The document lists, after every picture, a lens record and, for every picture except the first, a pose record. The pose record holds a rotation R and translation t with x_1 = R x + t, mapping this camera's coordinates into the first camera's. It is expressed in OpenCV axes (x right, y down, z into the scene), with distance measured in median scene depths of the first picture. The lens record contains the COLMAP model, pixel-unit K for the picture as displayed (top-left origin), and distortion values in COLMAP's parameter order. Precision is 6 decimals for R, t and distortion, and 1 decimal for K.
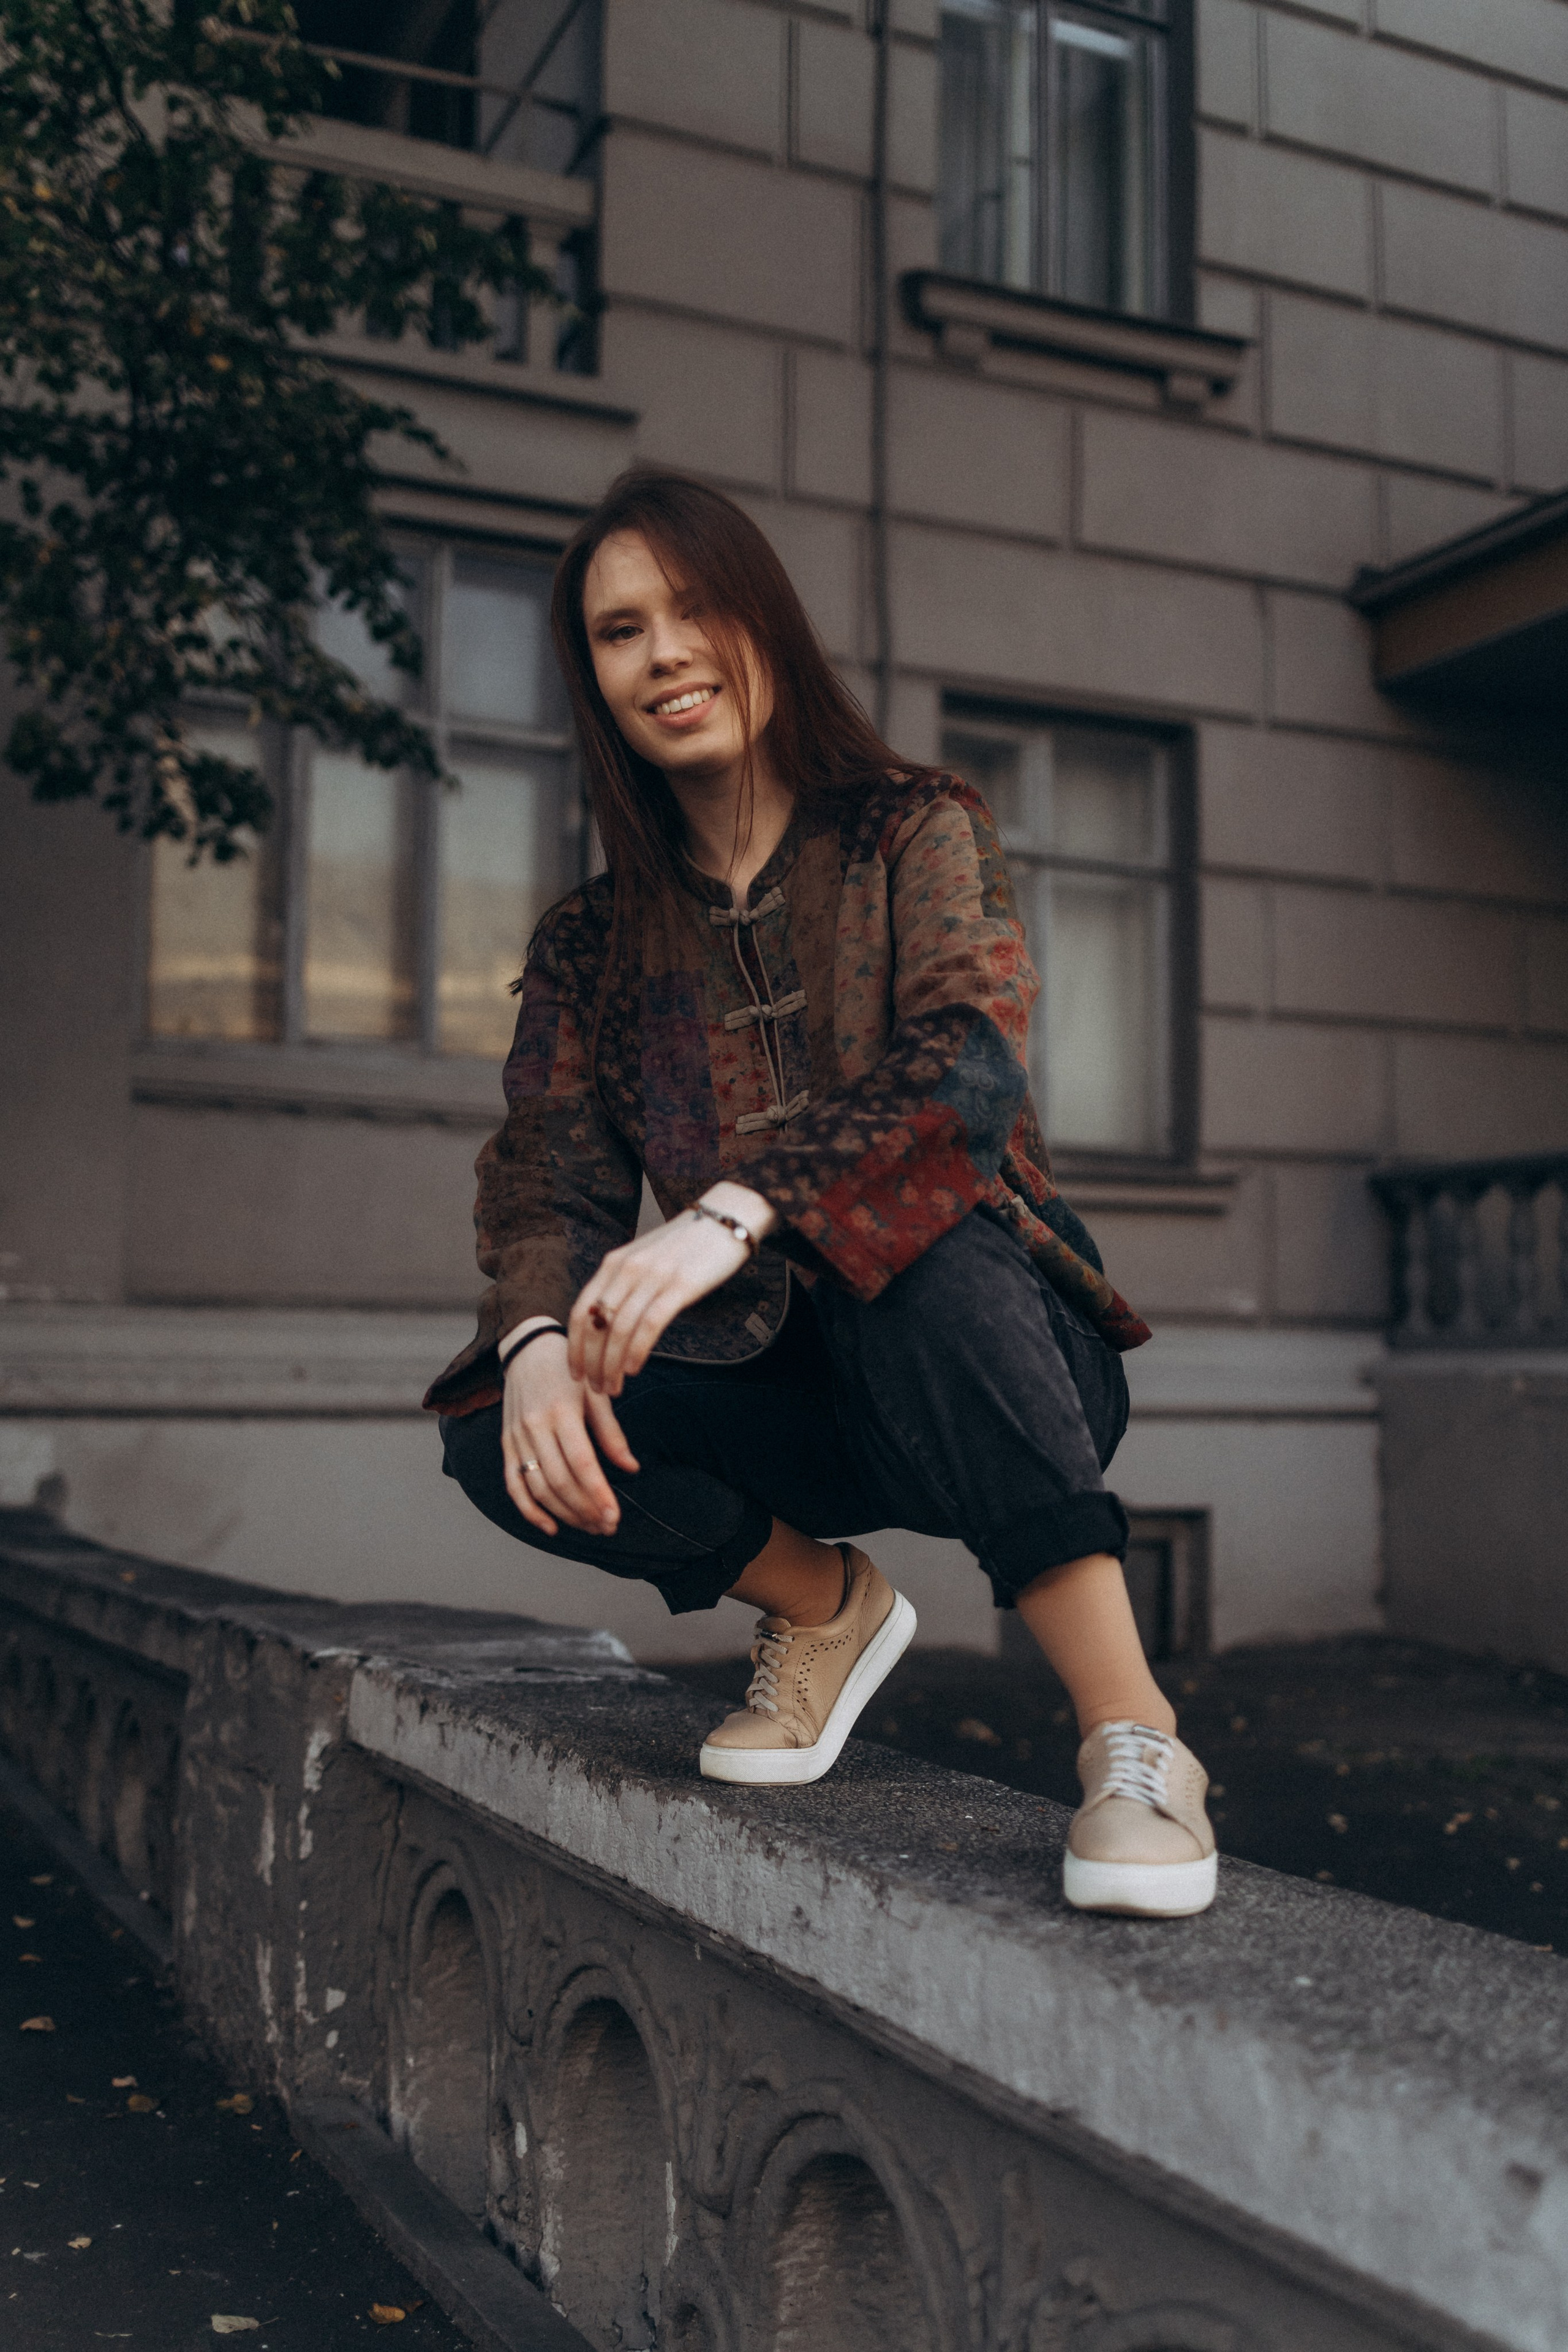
lens RADIAL K [[2319.9, 0, 784.0], [0, 2319.9, 1176.0], [0, 0, 1]] dist [0.045763, -0.173219]
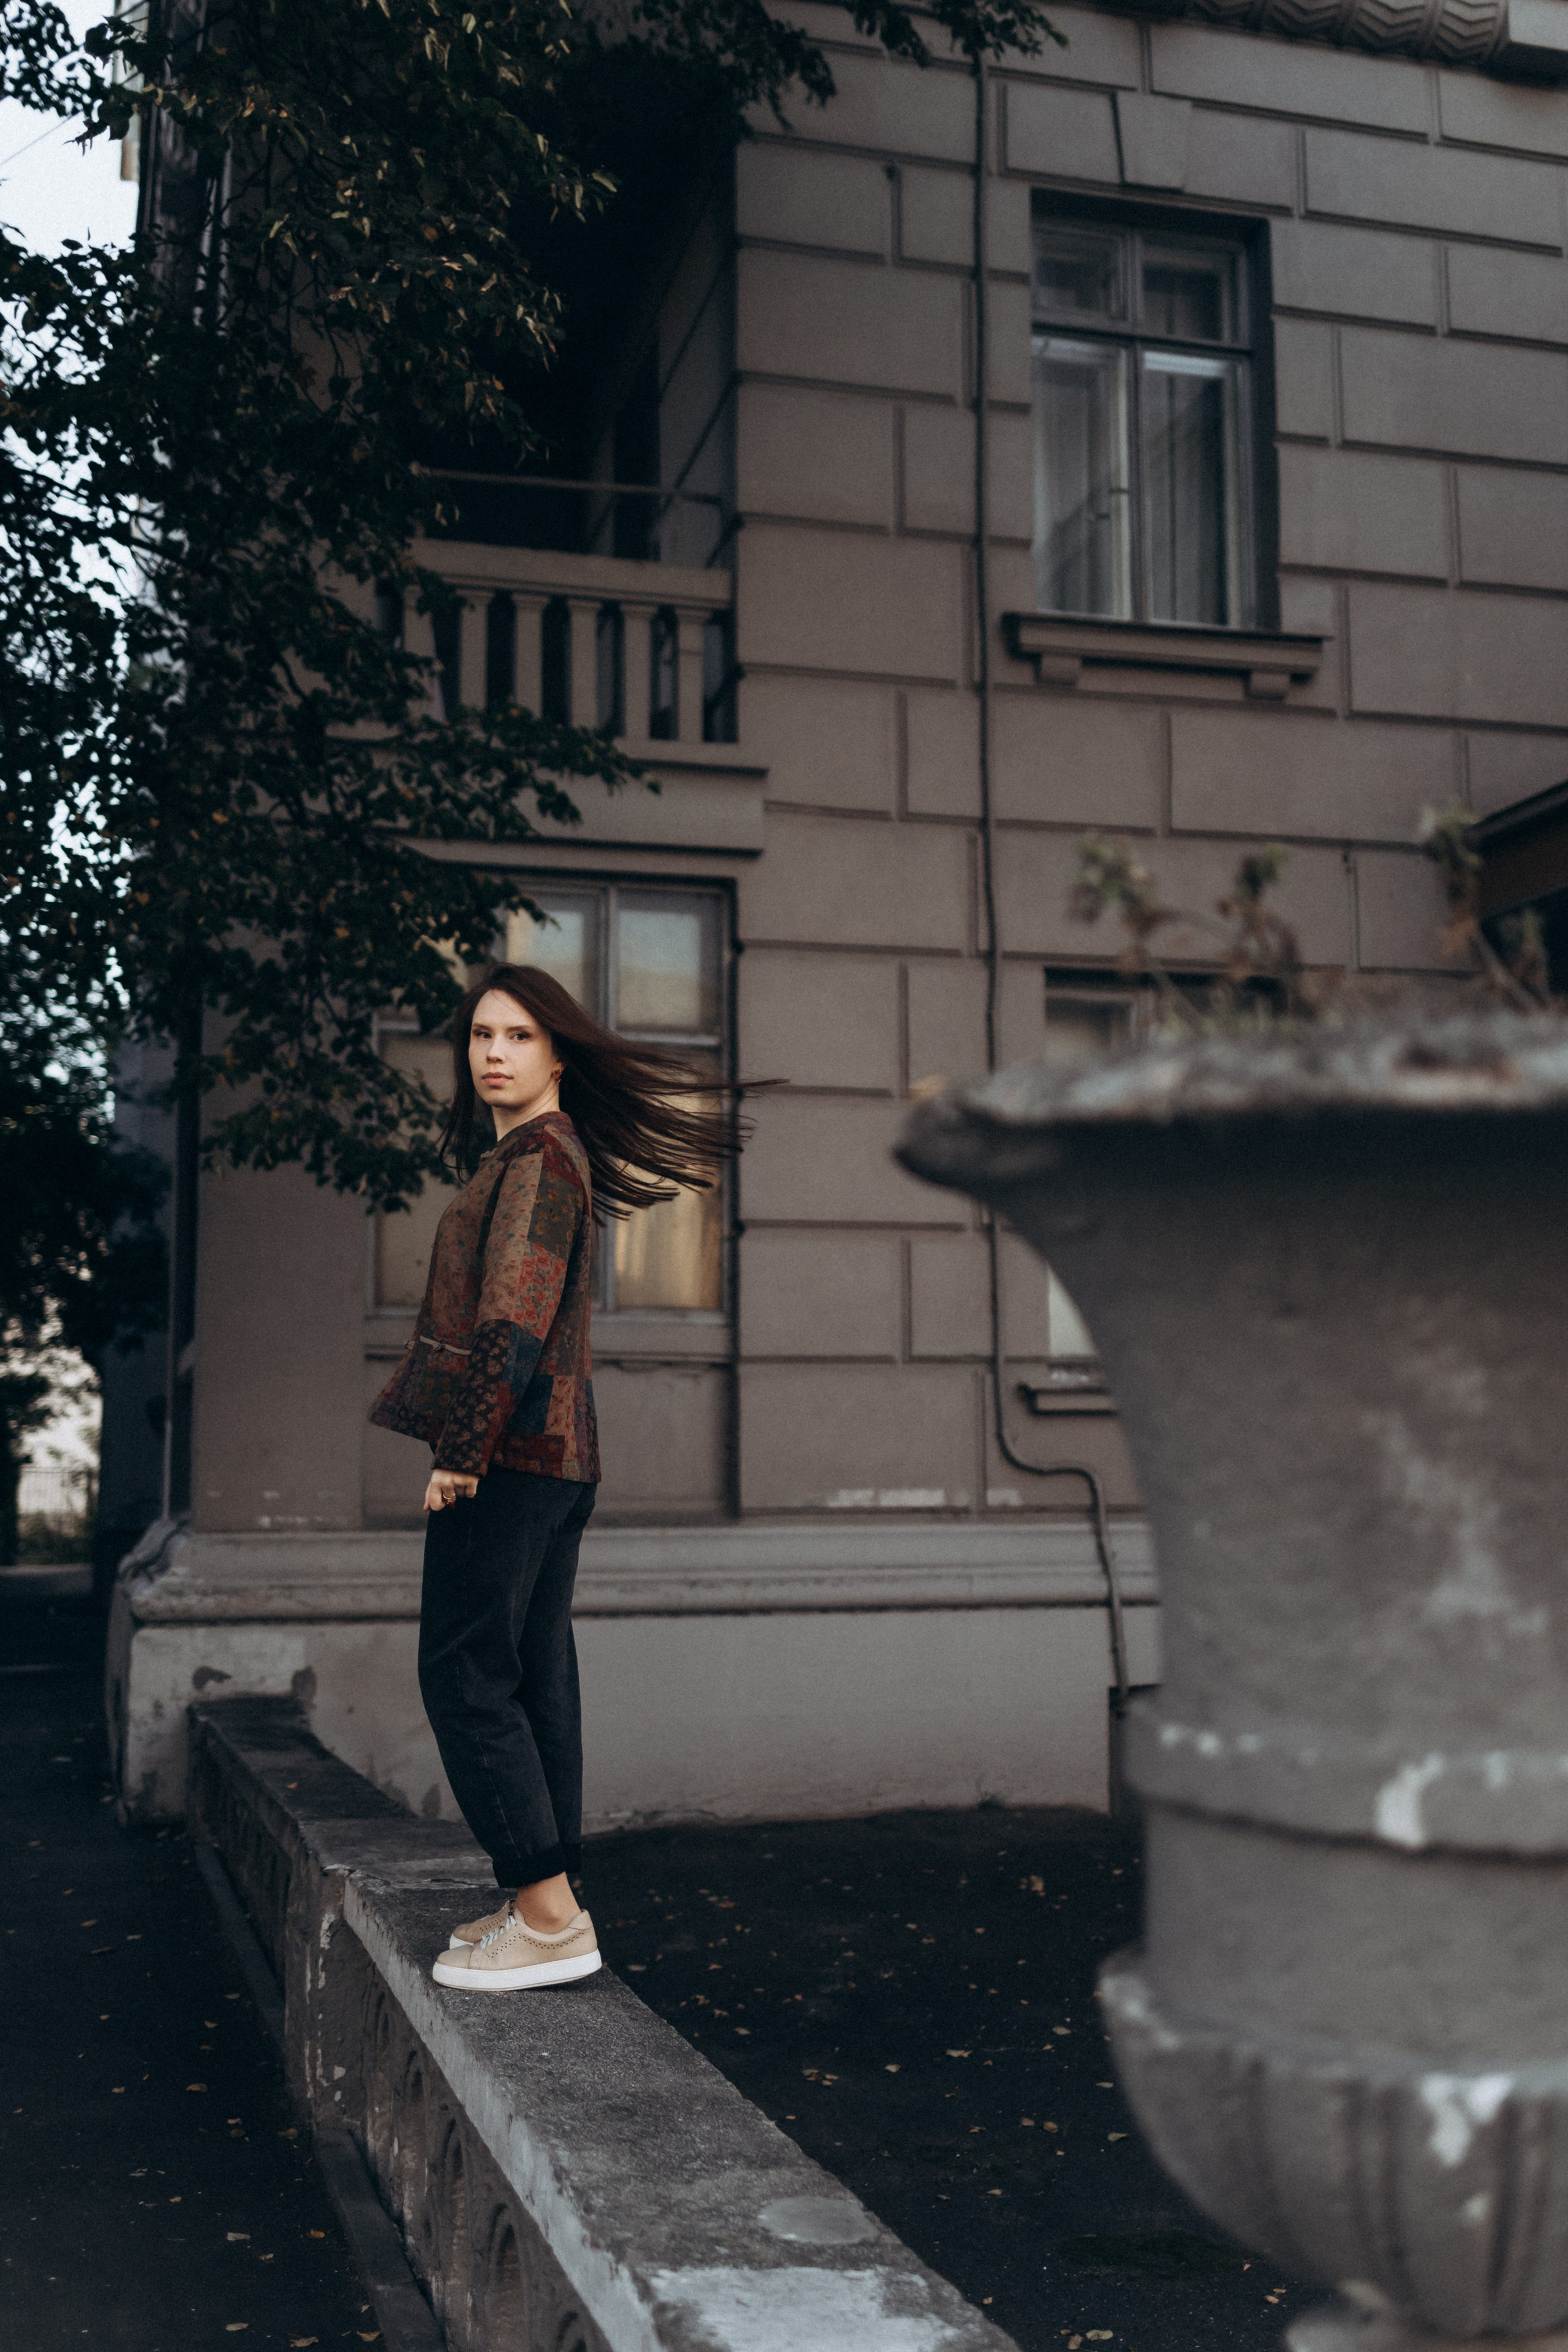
lens RADIAL K [[2436.4, 0, 784.0], [0, 2436.4, 1176.0], [0, 0, 1]] dist [0.069467, -0.209253]
pose [[0.986651, -0.033083, -0.159454, 0.135277], [0.028169, 0.999059, -0.032983, -0.072767], [0.160395, 0.028051, 0.986654, -0.229379]]
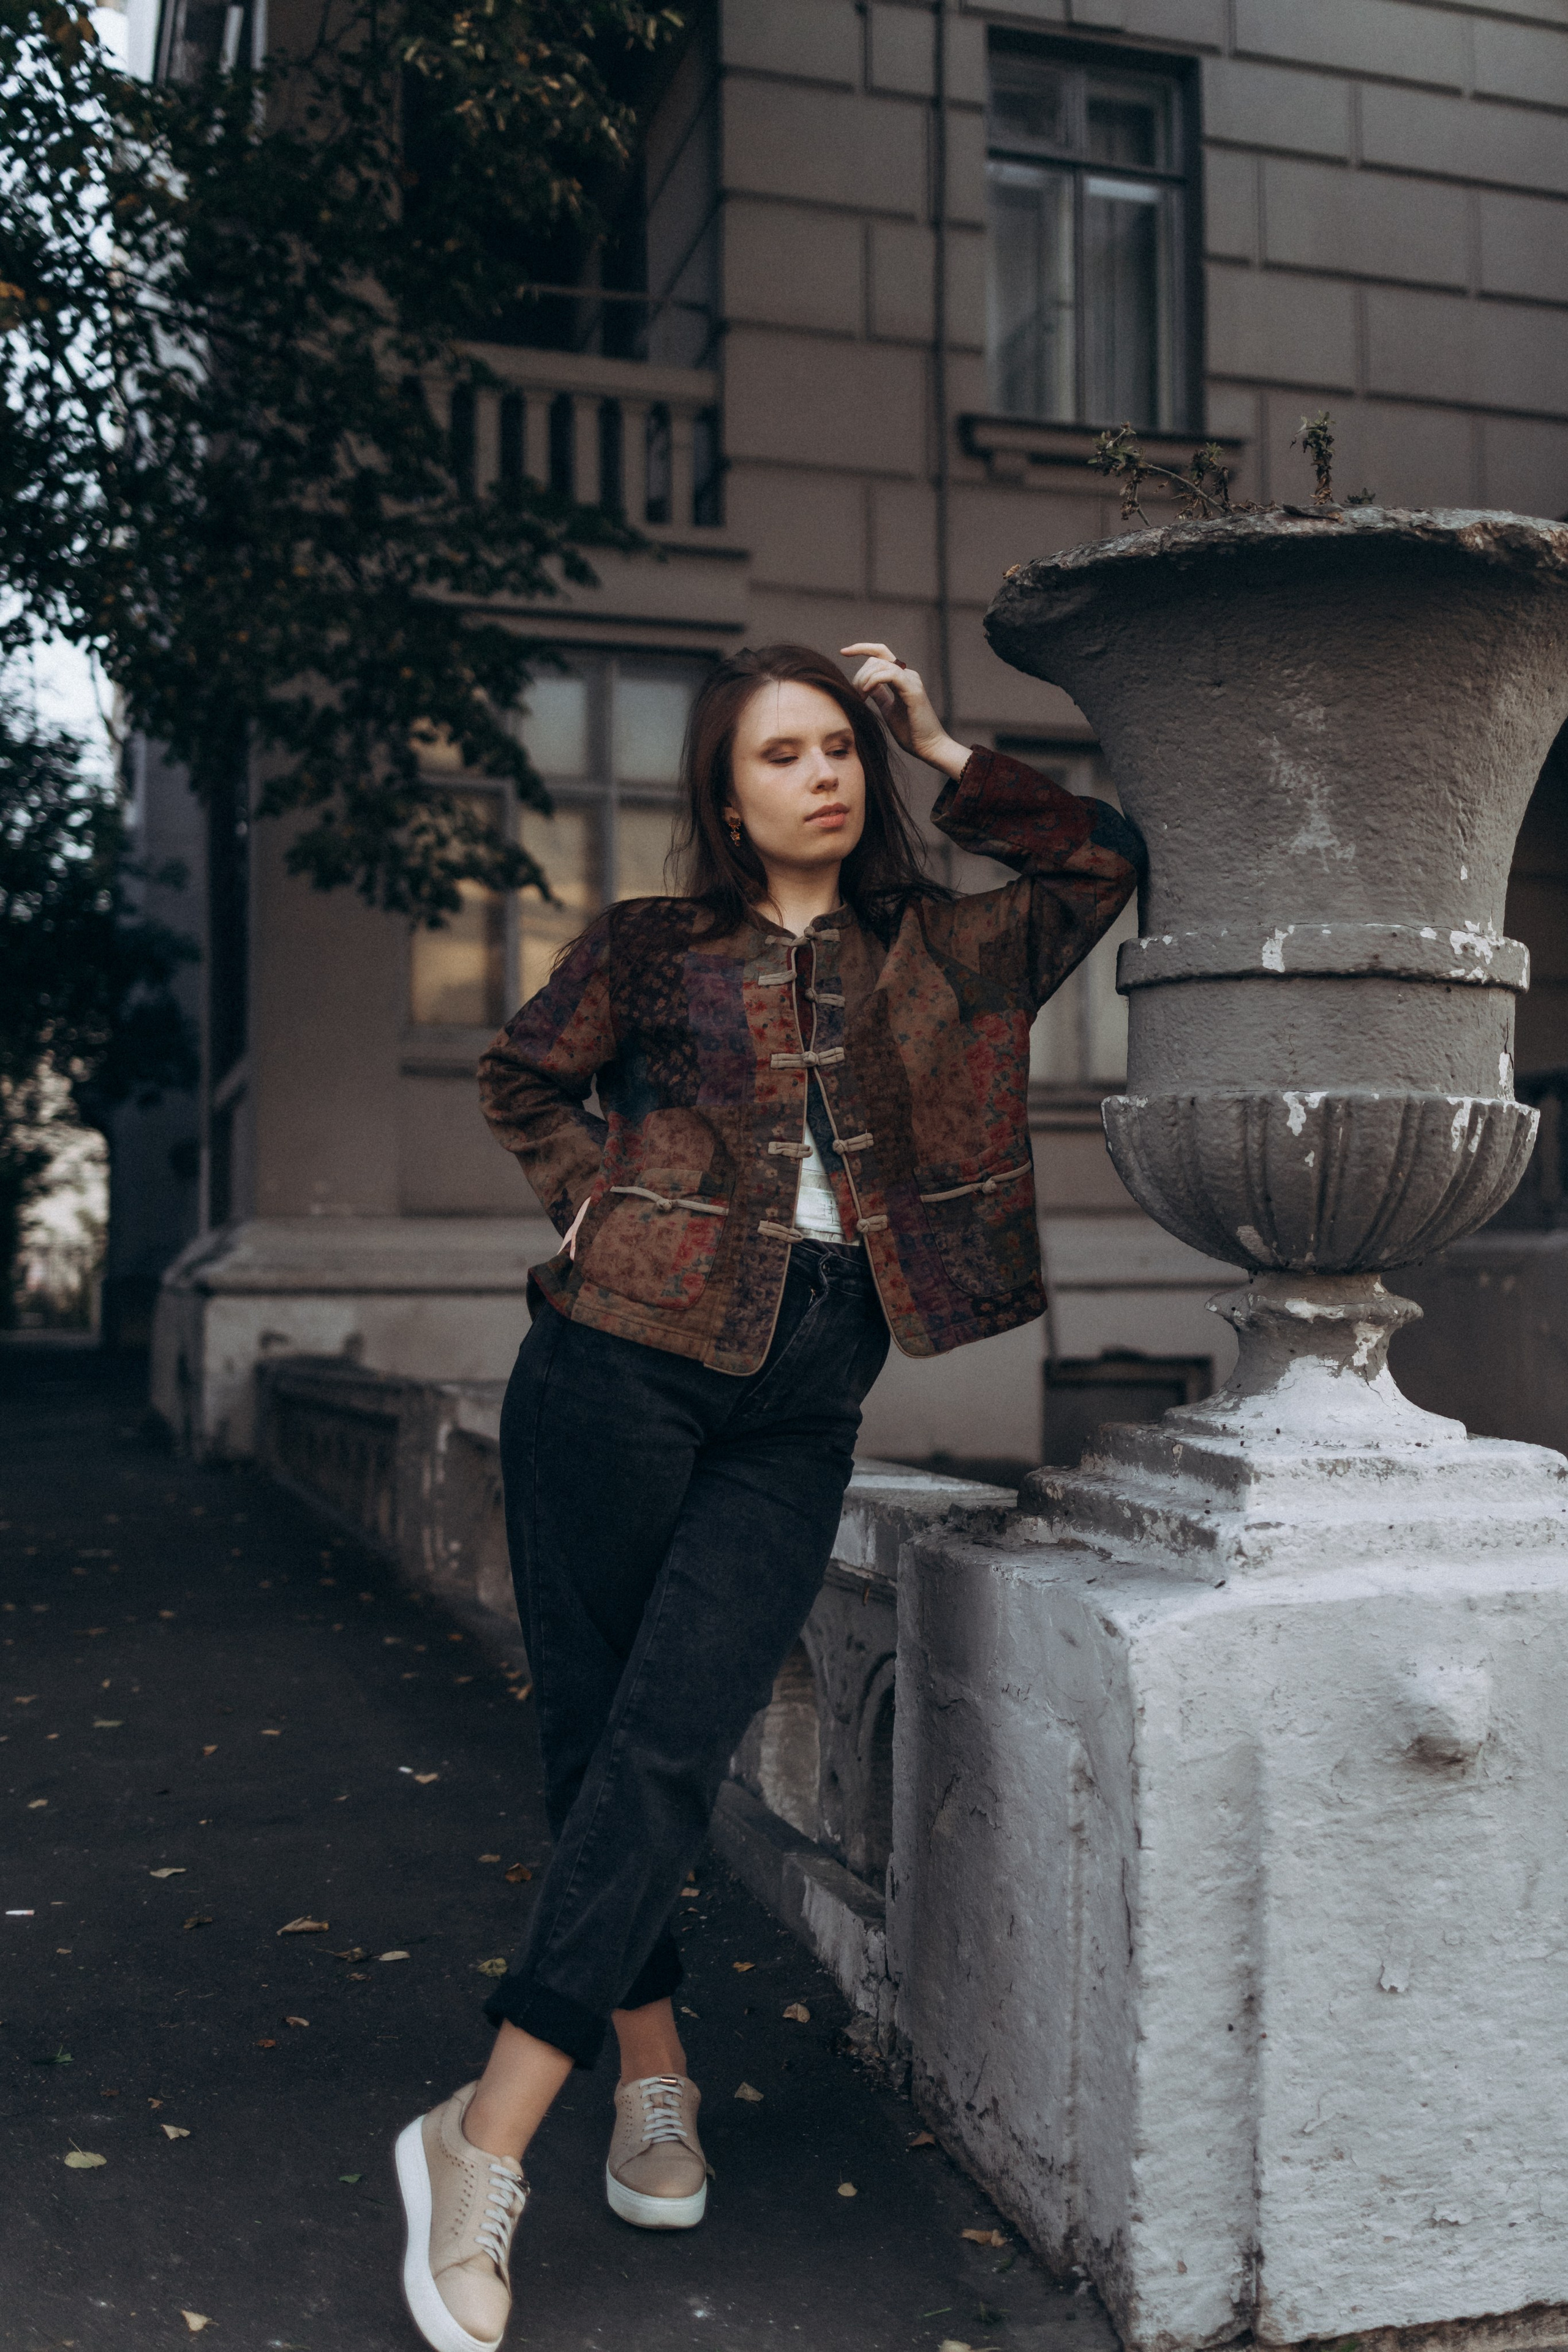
lens RADIAL K [[2319.9, 0, 784.0], [0, 2319.9, 1176.0], [0, 0, 1]] dist [0.045763, -0.173219]
pose [[0.990647, -0.018850, -0.135145, 0.127779], [0.025380, 0.998584, 0.046760, -0.027080], [0.134072, -0.049753, 0.989722, -0.339673]]
